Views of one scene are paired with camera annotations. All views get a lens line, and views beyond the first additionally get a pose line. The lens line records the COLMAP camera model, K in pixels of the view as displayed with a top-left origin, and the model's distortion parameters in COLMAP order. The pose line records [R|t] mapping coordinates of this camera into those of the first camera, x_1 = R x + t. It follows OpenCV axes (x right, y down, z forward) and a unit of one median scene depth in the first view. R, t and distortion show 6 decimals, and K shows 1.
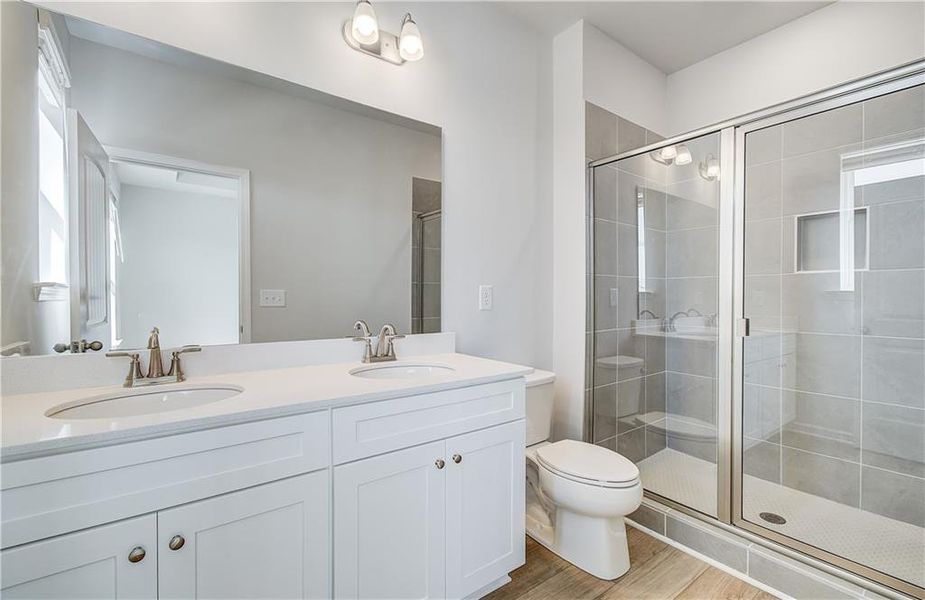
lens RADIAL K [[406.1, 0, 460.7], [0, 406.1, 297.1], [0, 0, 1]] dist [0.042282, 0.000403]
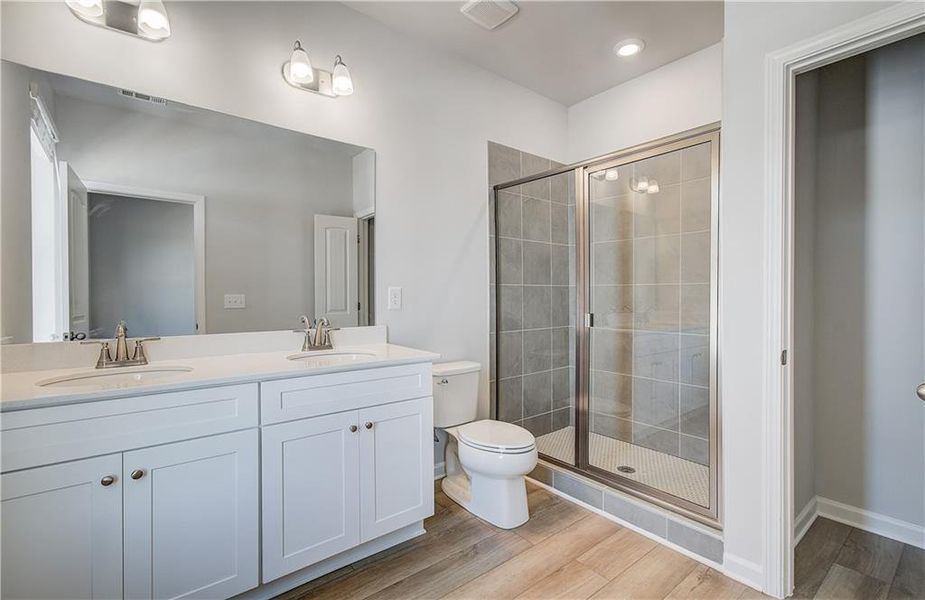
lens RADIAL K [[413.1, 0, 465.7], [0, 413.1, 300.1], [0, 0, 1]] dist [0.003453, 0.000777]
pose [[0.998650, 0.006476, 0.051539, 0.174537], [-0.007158, 0.999889, 0.013059, -0.003759], [-0.051449, -0.013410, 0.998586, -0.216674]]
